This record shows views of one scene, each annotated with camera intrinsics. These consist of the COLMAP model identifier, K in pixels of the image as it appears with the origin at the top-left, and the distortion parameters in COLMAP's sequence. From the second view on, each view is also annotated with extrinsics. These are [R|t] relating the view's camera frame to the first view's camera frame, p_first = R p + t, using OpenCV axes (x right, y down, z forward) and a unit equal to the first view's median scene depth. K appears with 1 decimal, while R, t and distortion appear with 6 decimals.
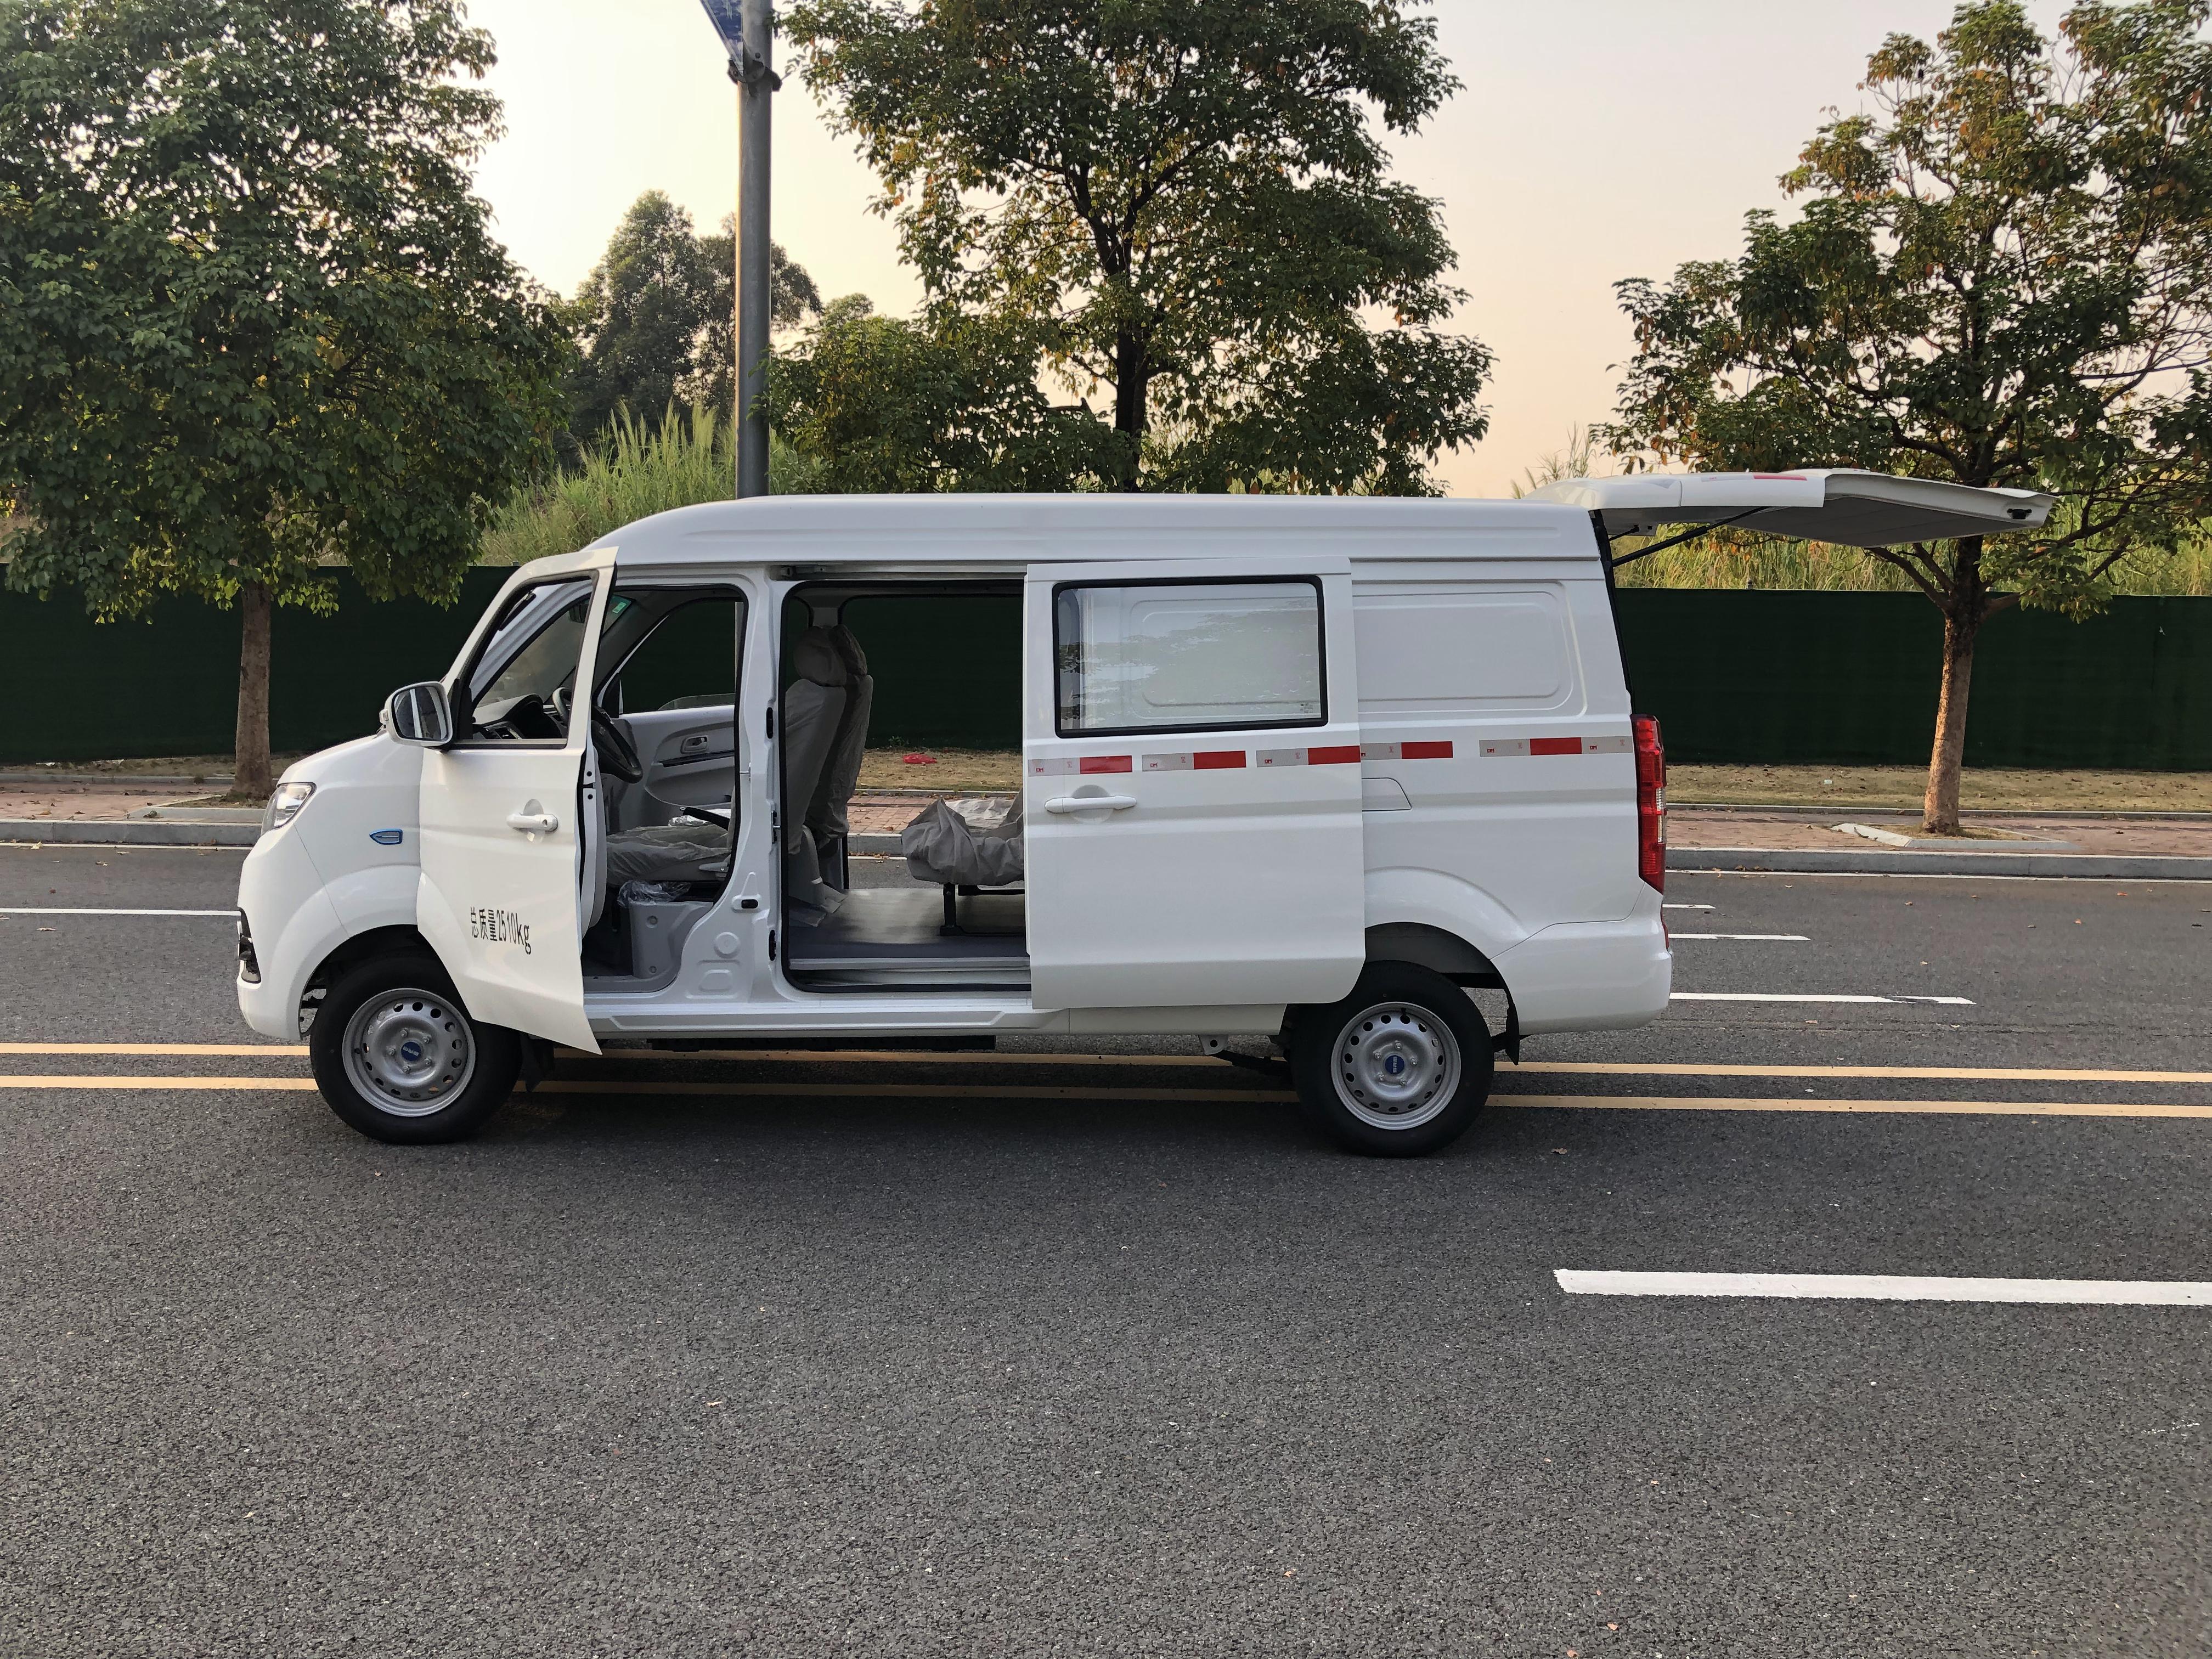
lens RADIAL K [[1774.7, 0, 1122.4], [0, 1774.7, 794.8], [0, 0, 1]] dist [0.053162, -0.053276]
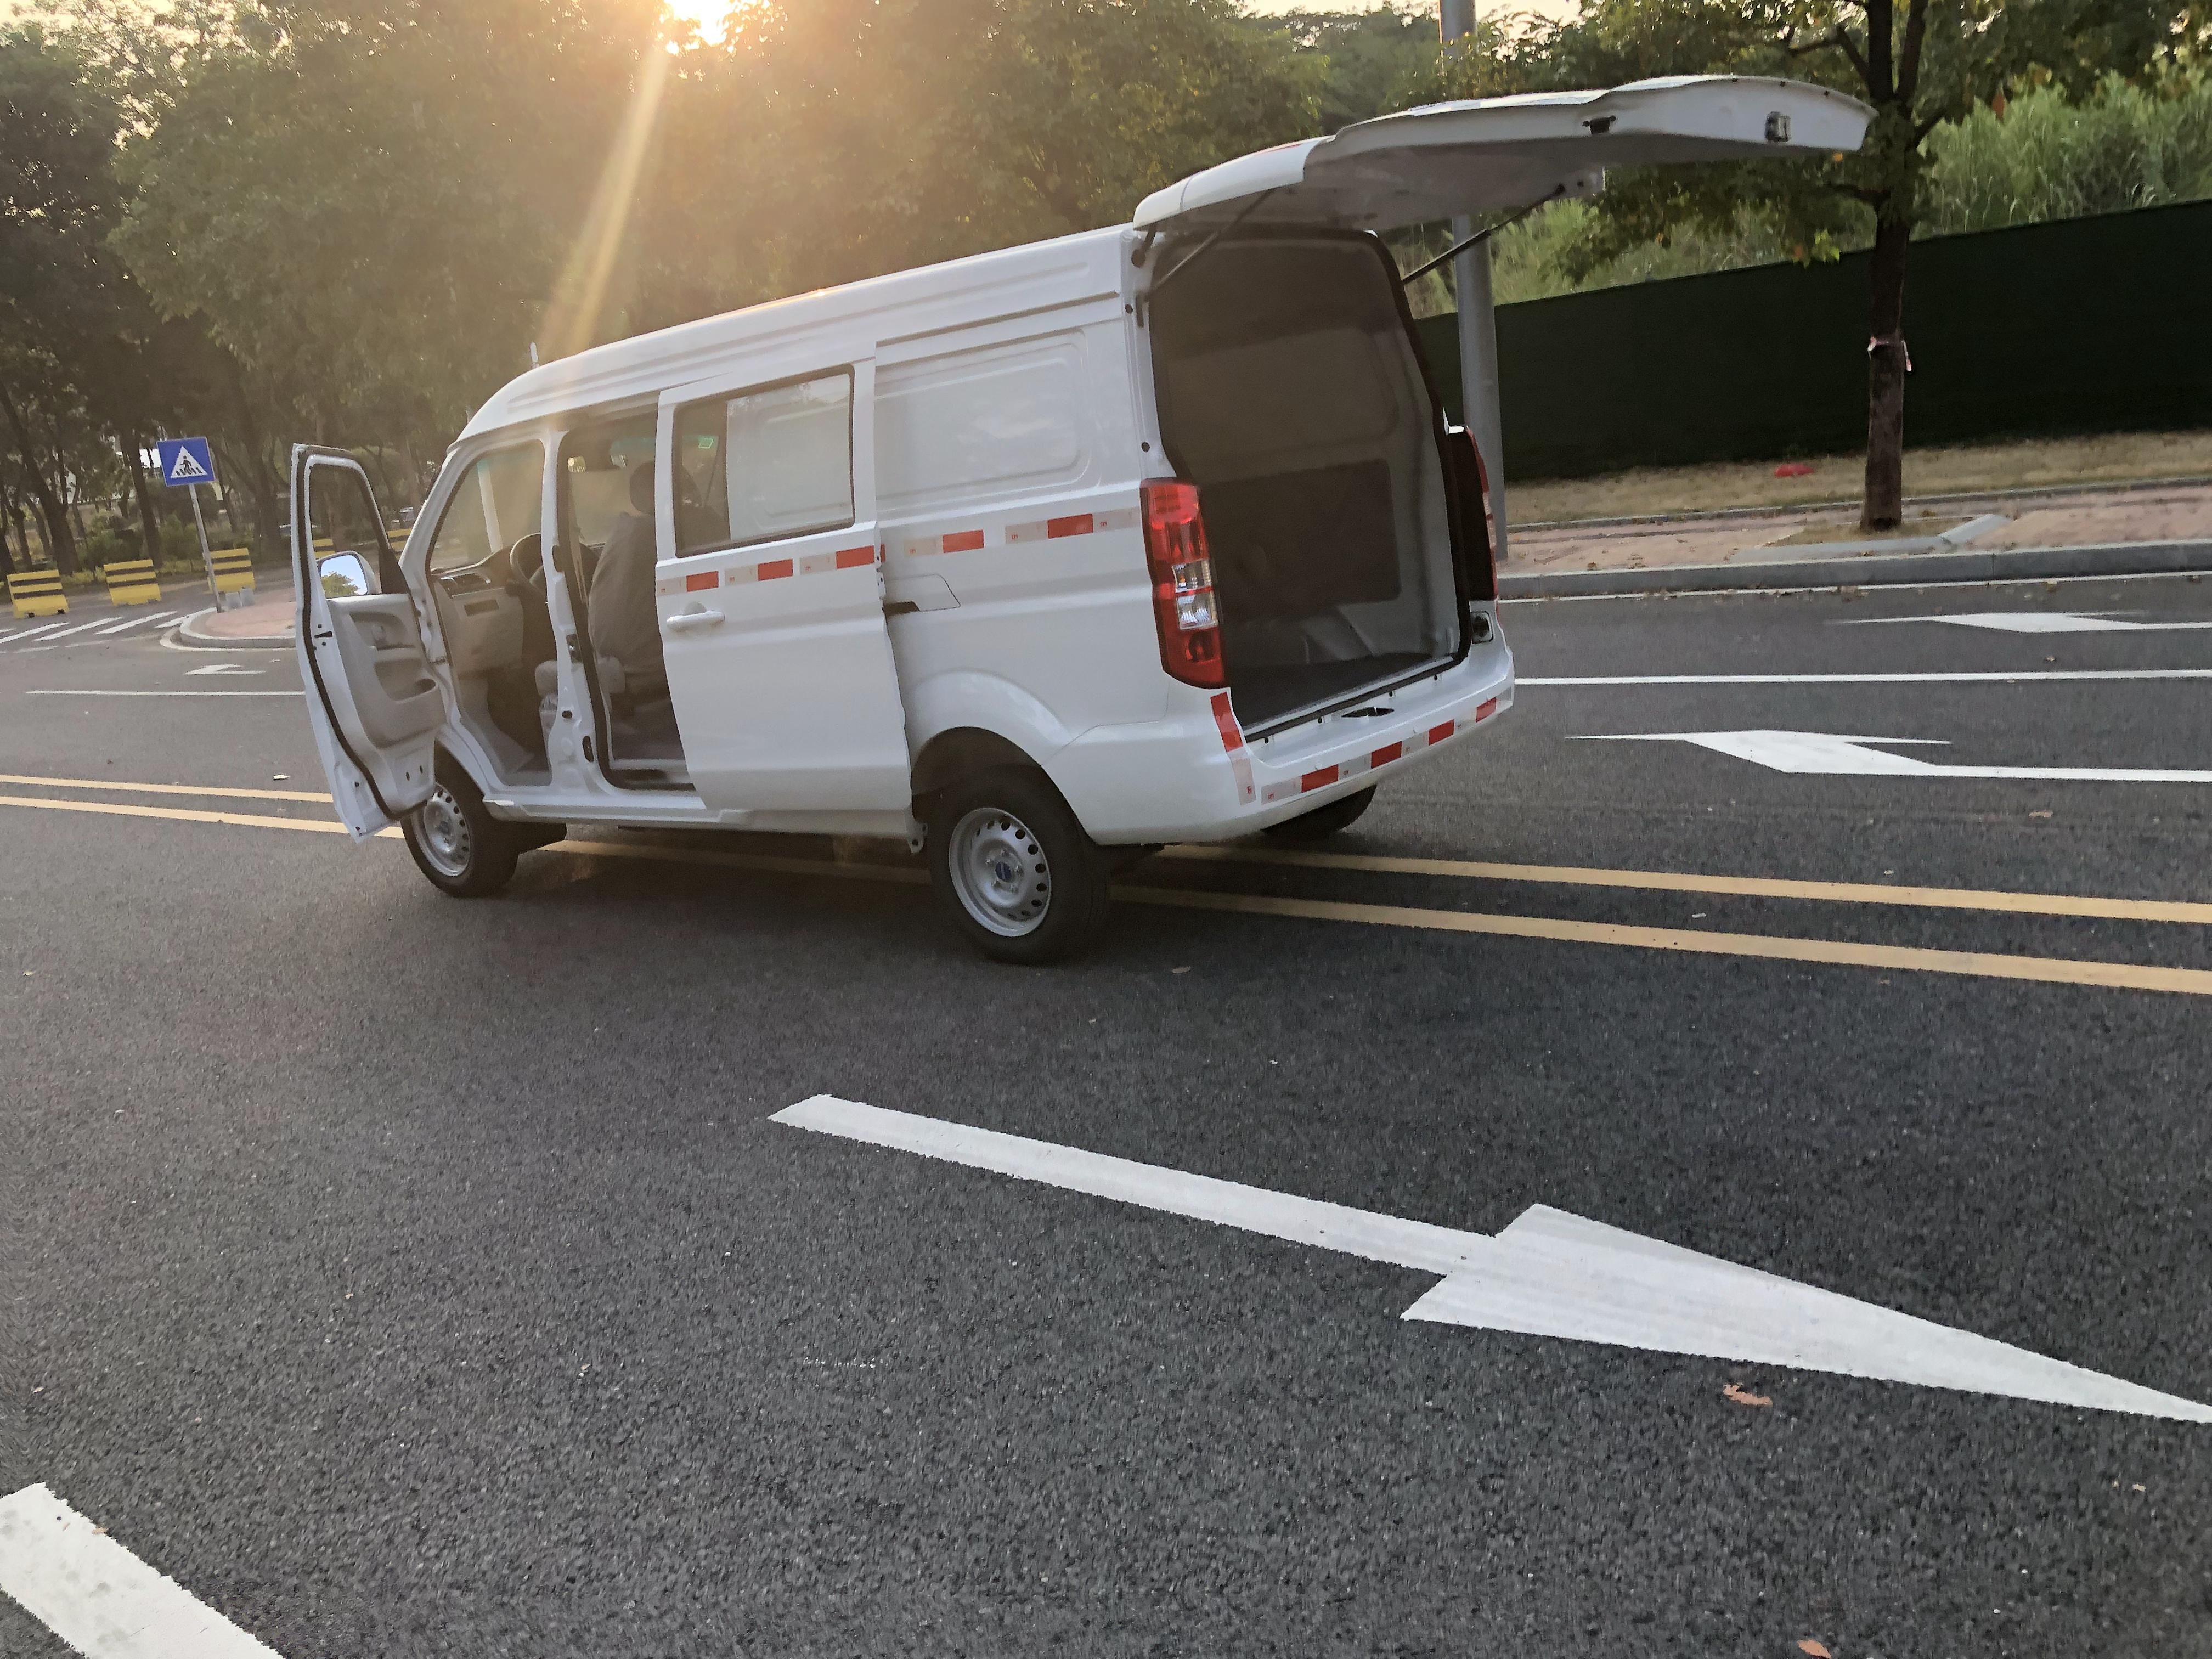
lens RADIAL K [[1774.7, 0, 1122.4], [0, 1774.7, 794.8], [0, 0, 1]] dist [0.053162, -0.053276]
pose [[0.794061, 0.013561, -0.607687, 0.799074], [0.090586, 0.985946, 0.140370, -0.017333], [0.601051, -0.166510, 0.781673, 0.307646]]
